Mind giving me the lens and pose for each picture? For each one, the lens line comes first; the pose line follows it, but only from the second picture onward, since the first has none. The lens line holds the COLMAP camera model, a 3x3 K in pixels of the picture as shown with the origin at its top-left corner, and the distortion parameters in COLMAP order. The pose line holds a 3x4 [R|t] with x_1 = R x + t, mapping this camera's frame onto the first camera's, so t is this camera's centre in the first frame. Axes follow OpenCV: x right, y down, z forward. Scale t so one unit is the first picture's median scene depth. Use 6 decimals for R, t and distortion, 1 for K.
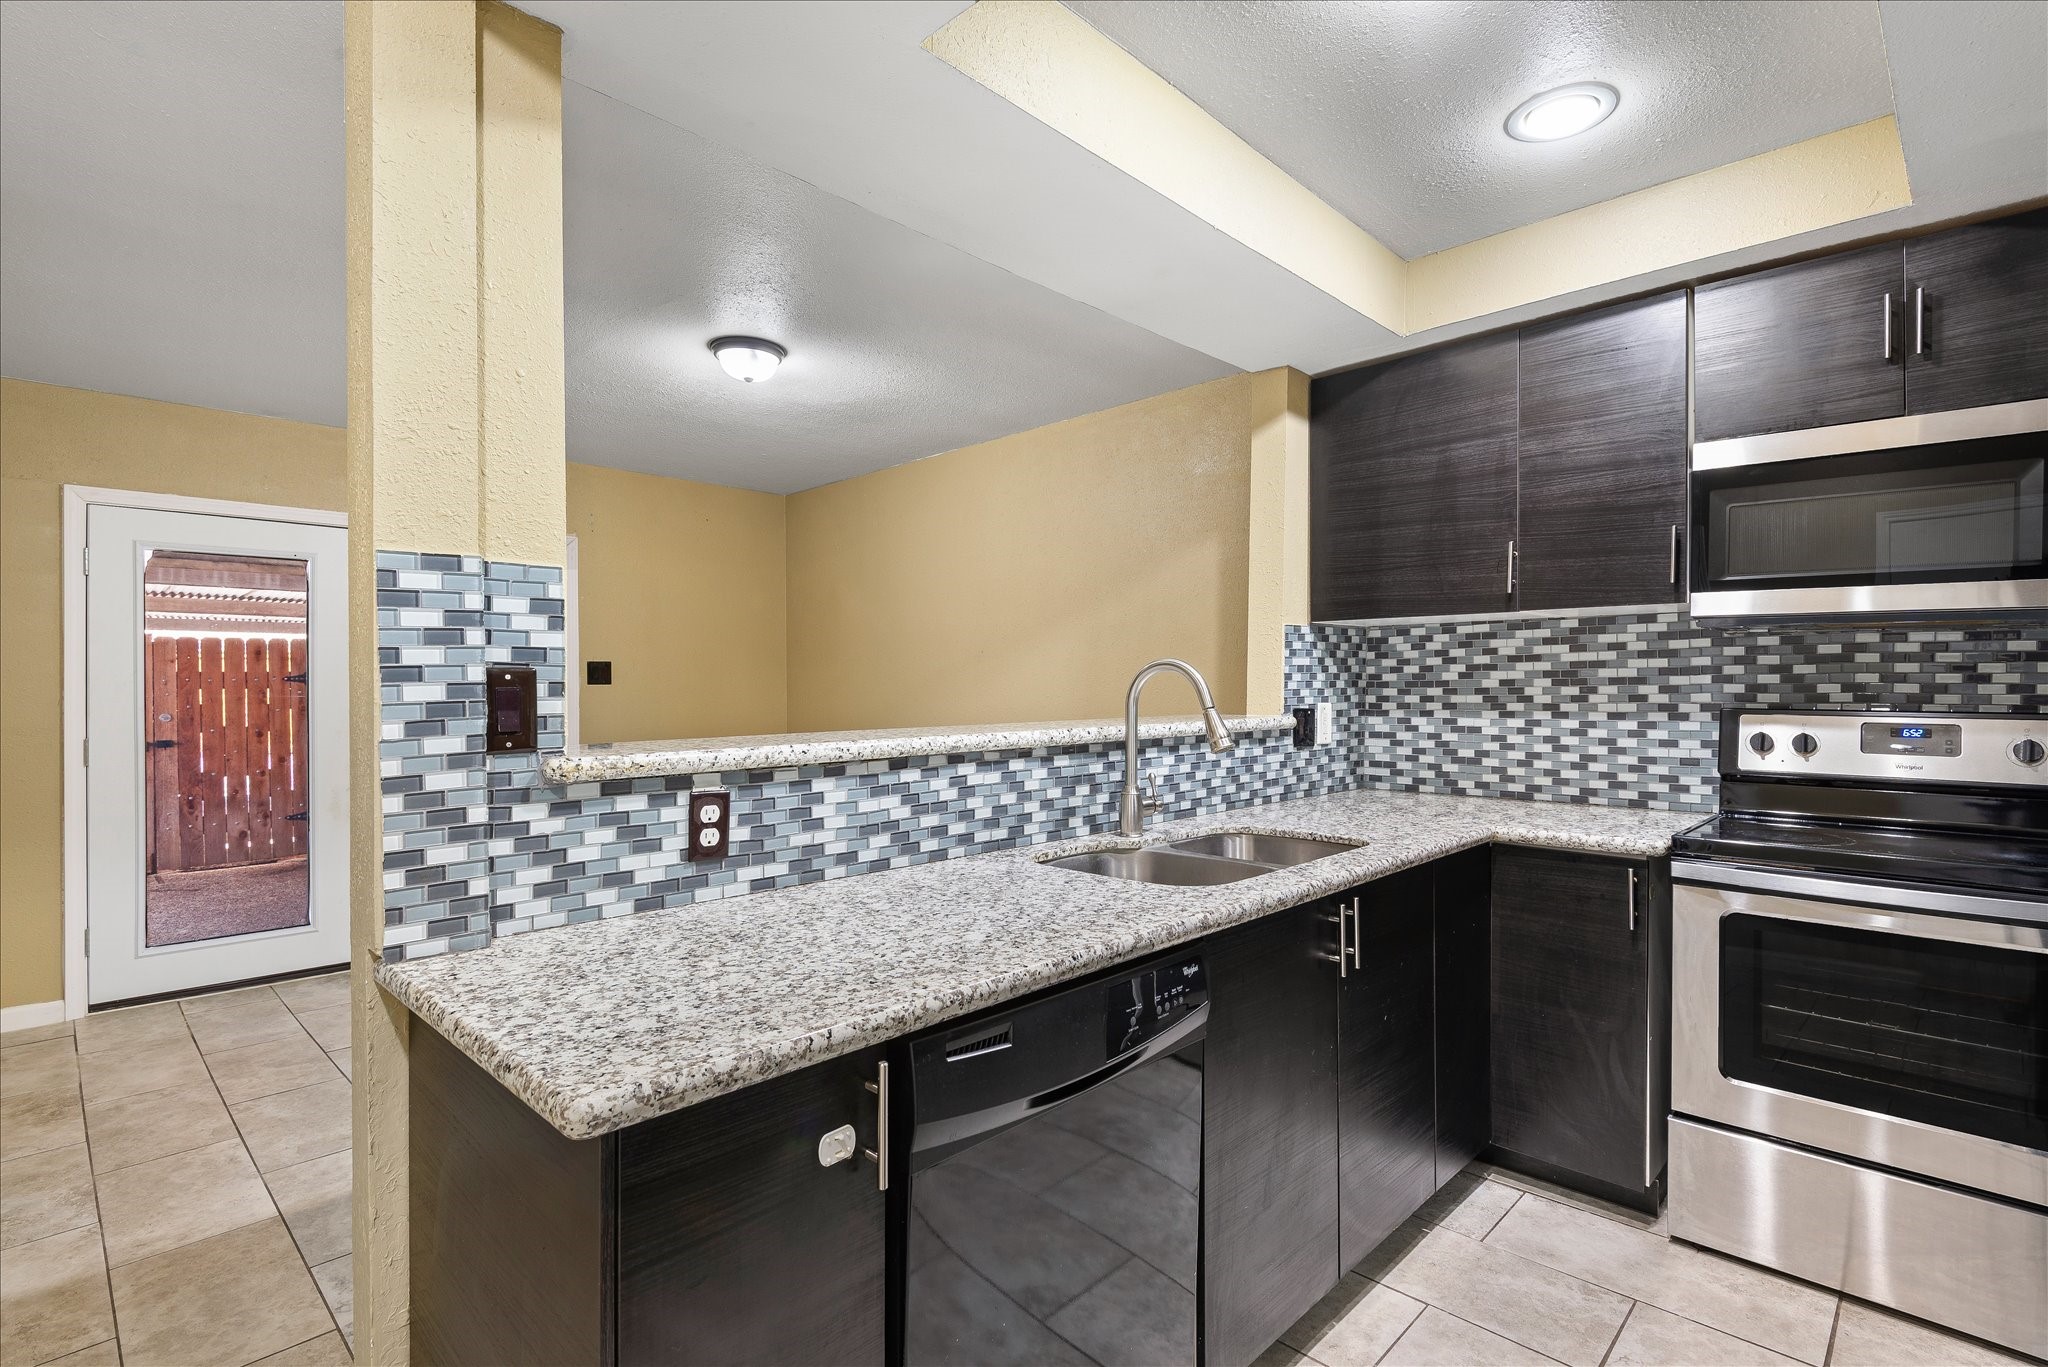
lens RADIAL K [[943.0, 0, 1052.5], [0, 943.0, 672.4], [0, 0, 1]] dist [0.020018, -0.012659]
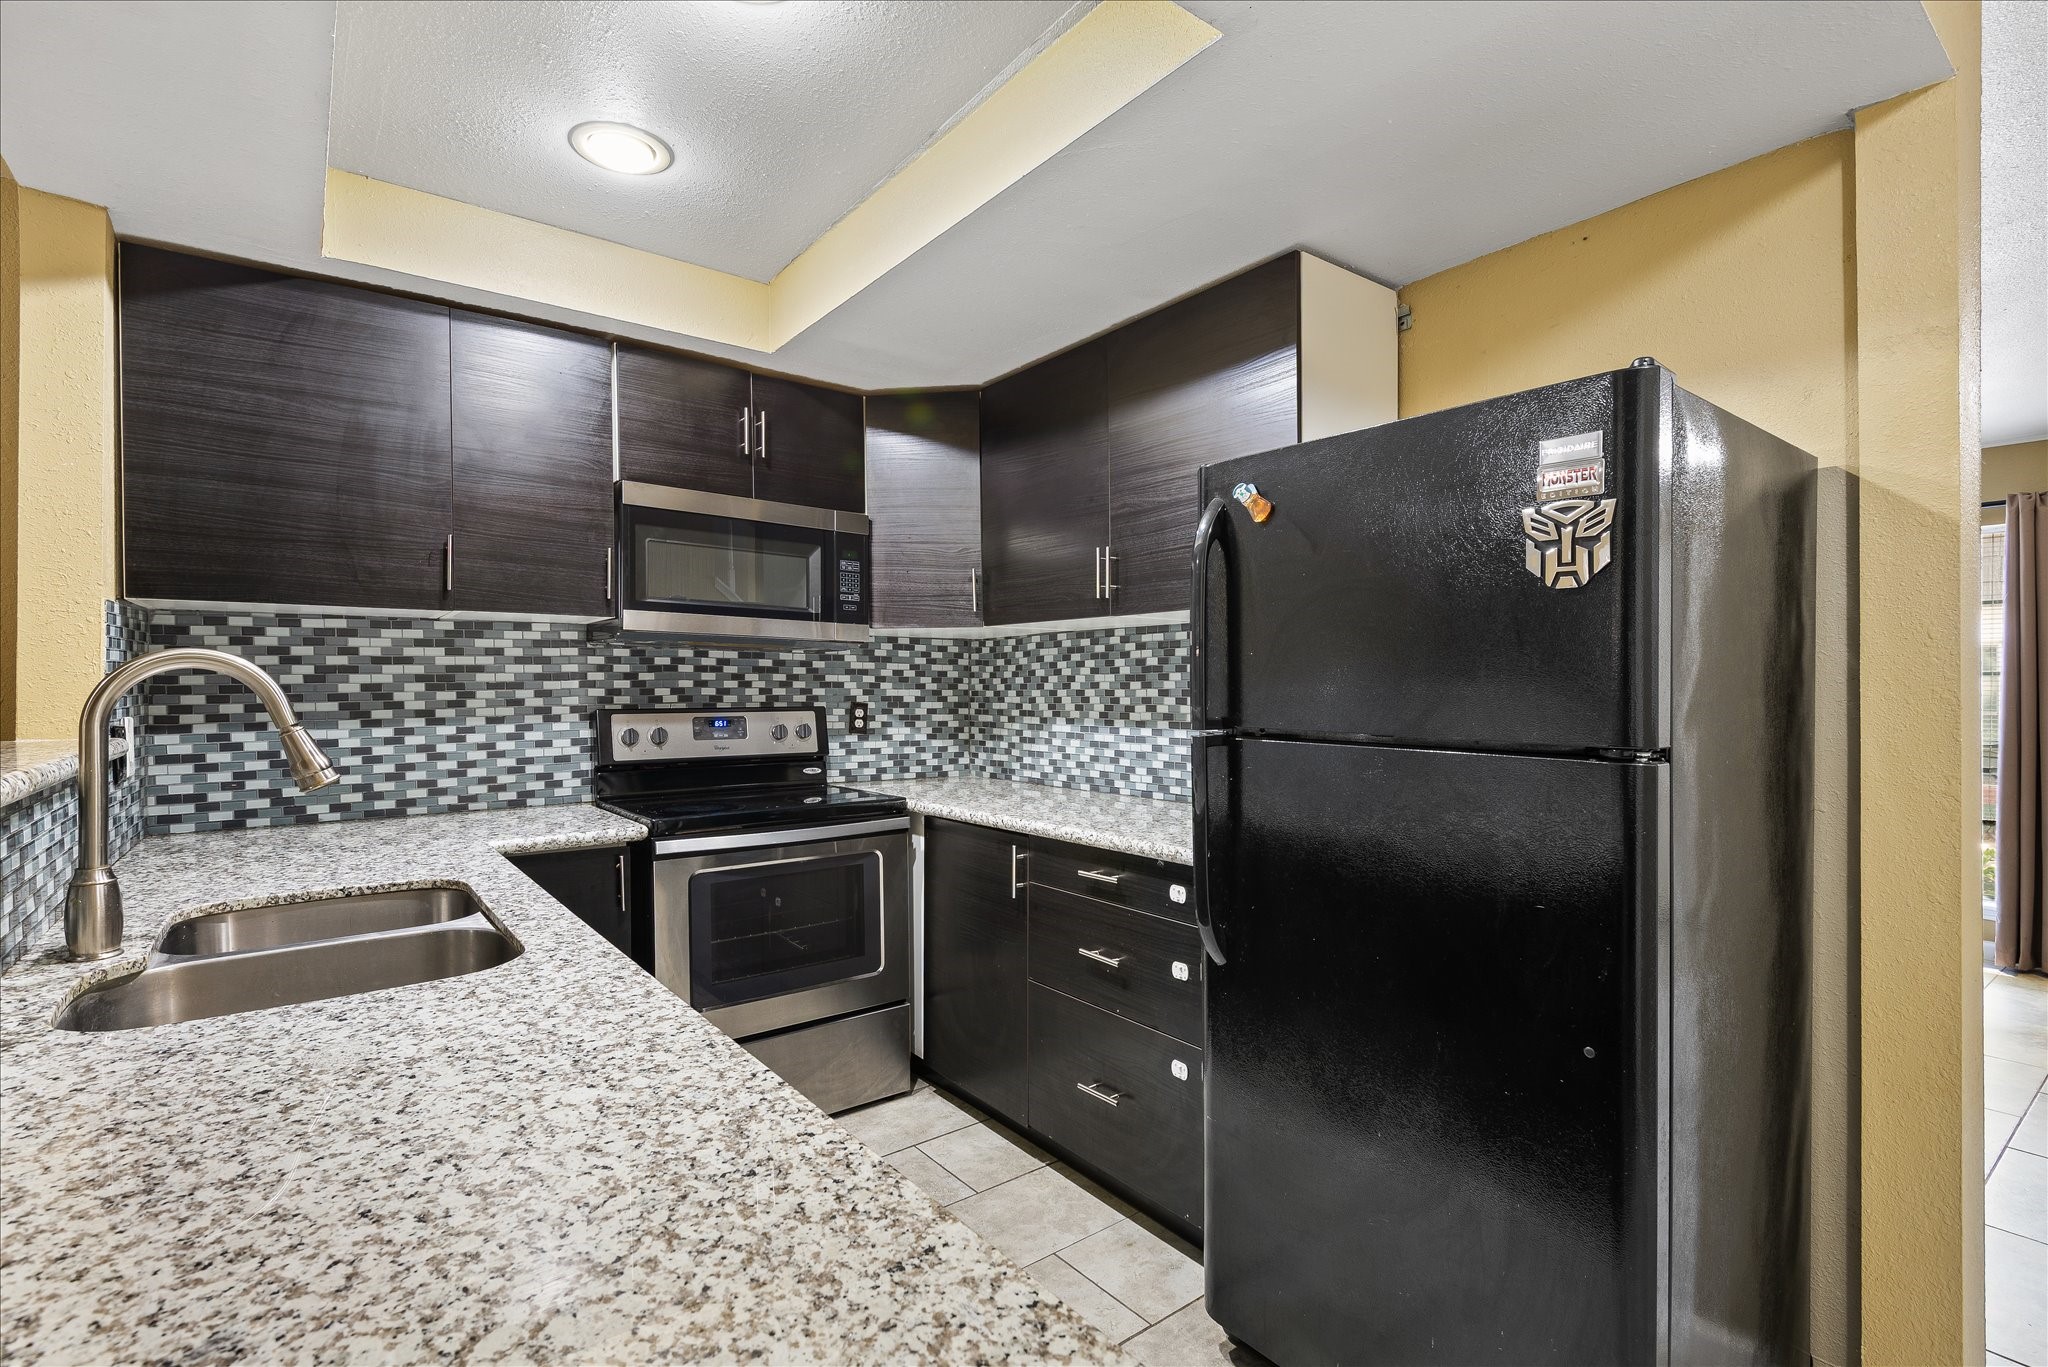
lens RADIAL K [[943.0, 0, 973.2], [0, 943.0, 676.3], [0, 0, 1]] dist [0.020018, -0.012659]
pose [[0.188528, 0.010972, 0.982006, -0.361417], [-0.011831, 0.999890, -0.008900, 0.002240], [-0.981996, -0.009940, 0.188638, 0.357657]]
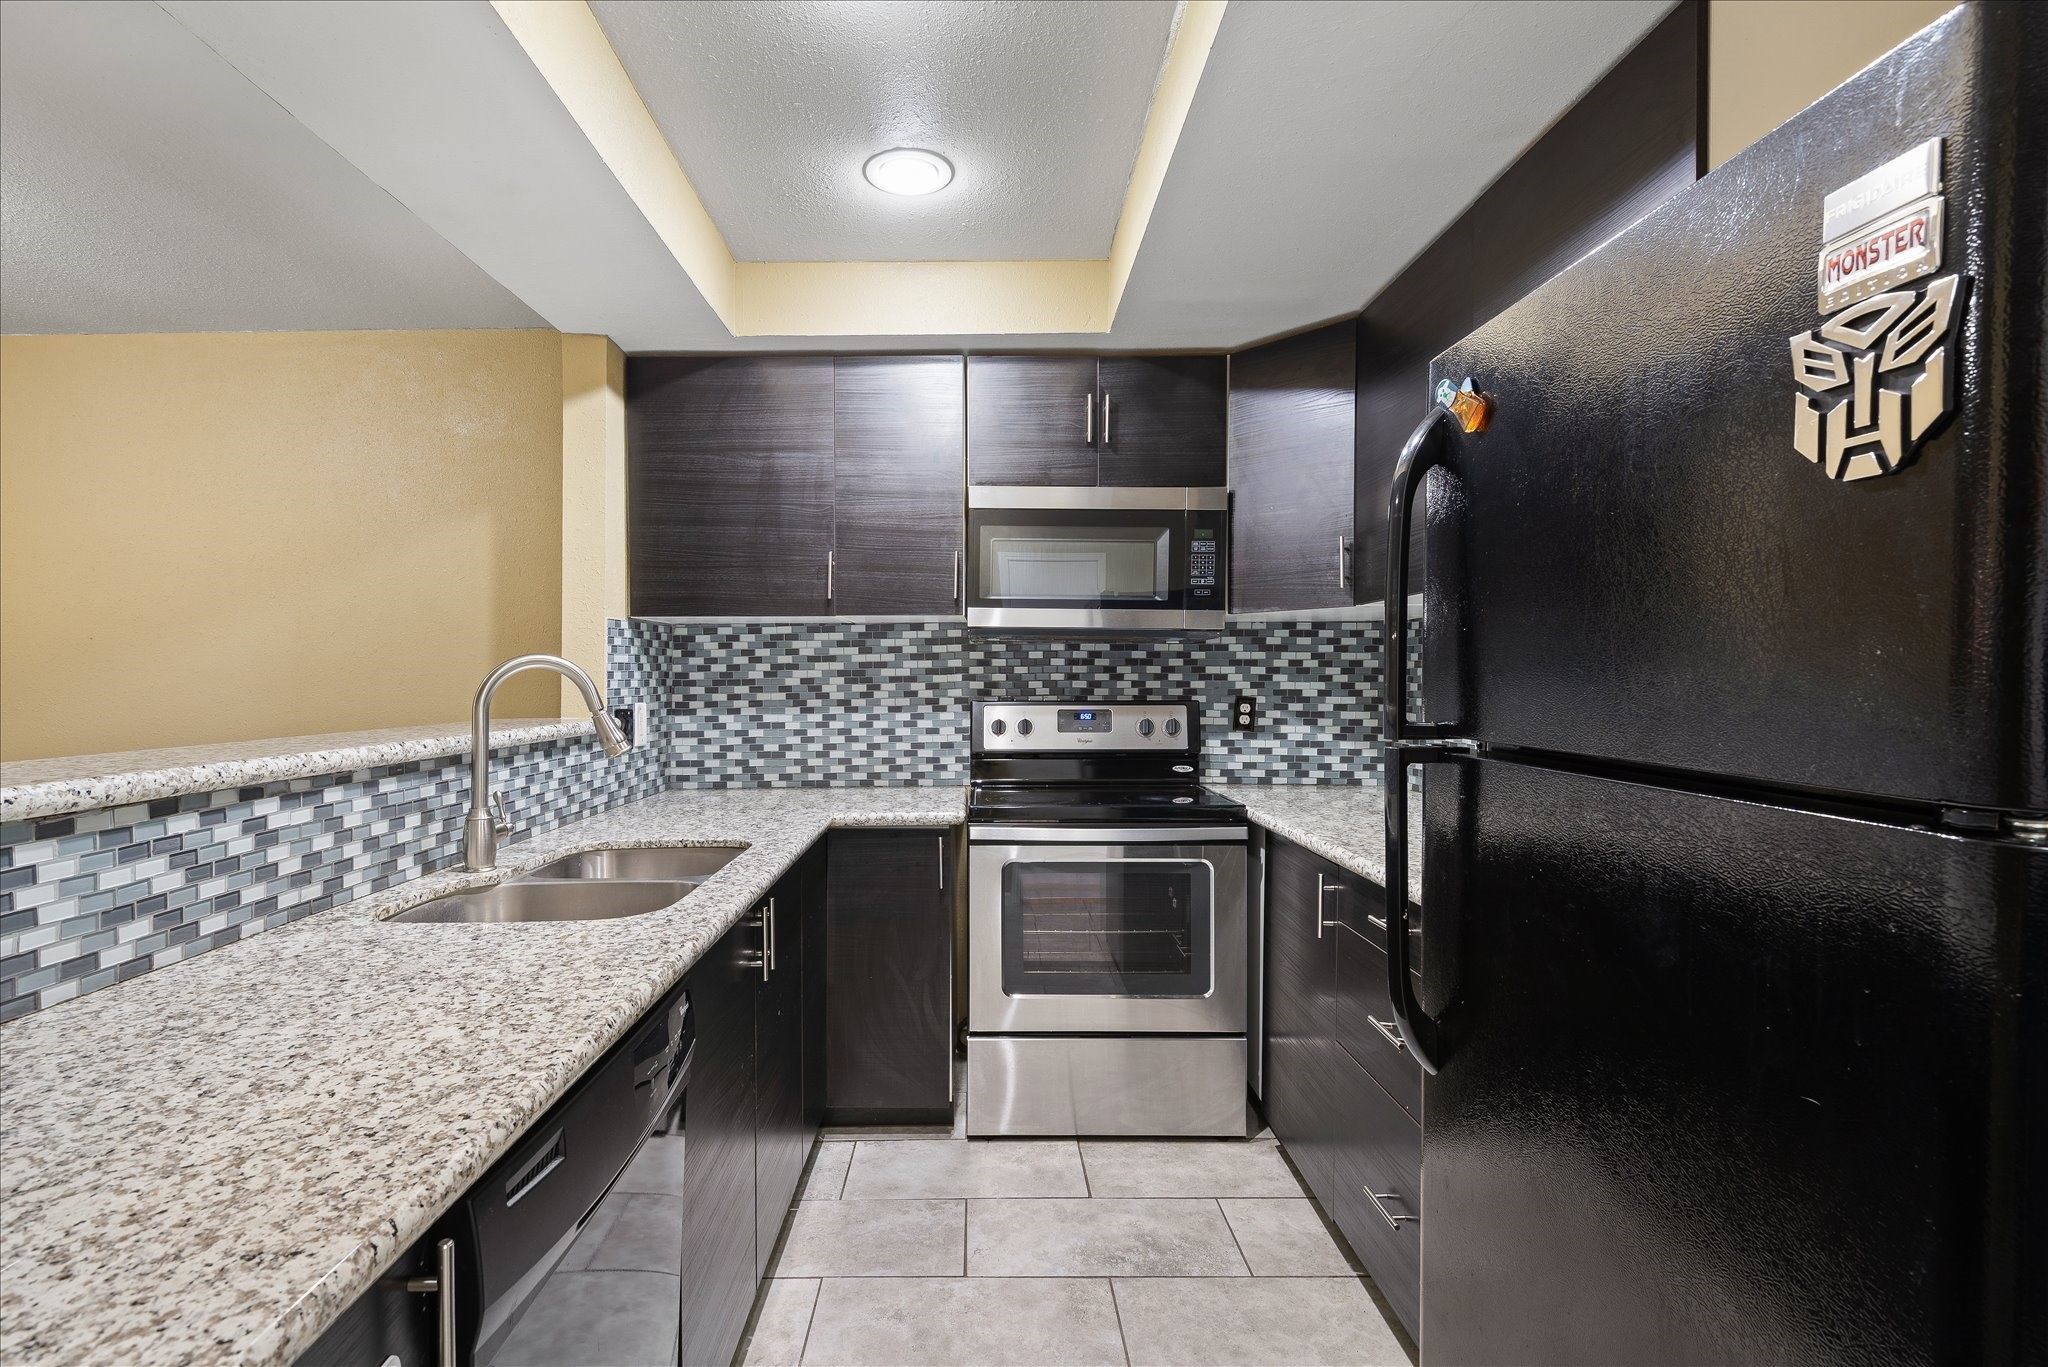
lens RADIAL K [[943.0, 0, 995.3], [0, 943.0, 681.9], [0, 0, 1]] dist [0.020018, -0.012659]
pose [[0.734406, -0.003466, 0.678702, -0.120503], [-0.004592, 0.999939, 0.010076, -0.000016], [-0.678695, -0.010516, 0.734345, 0.079774]]
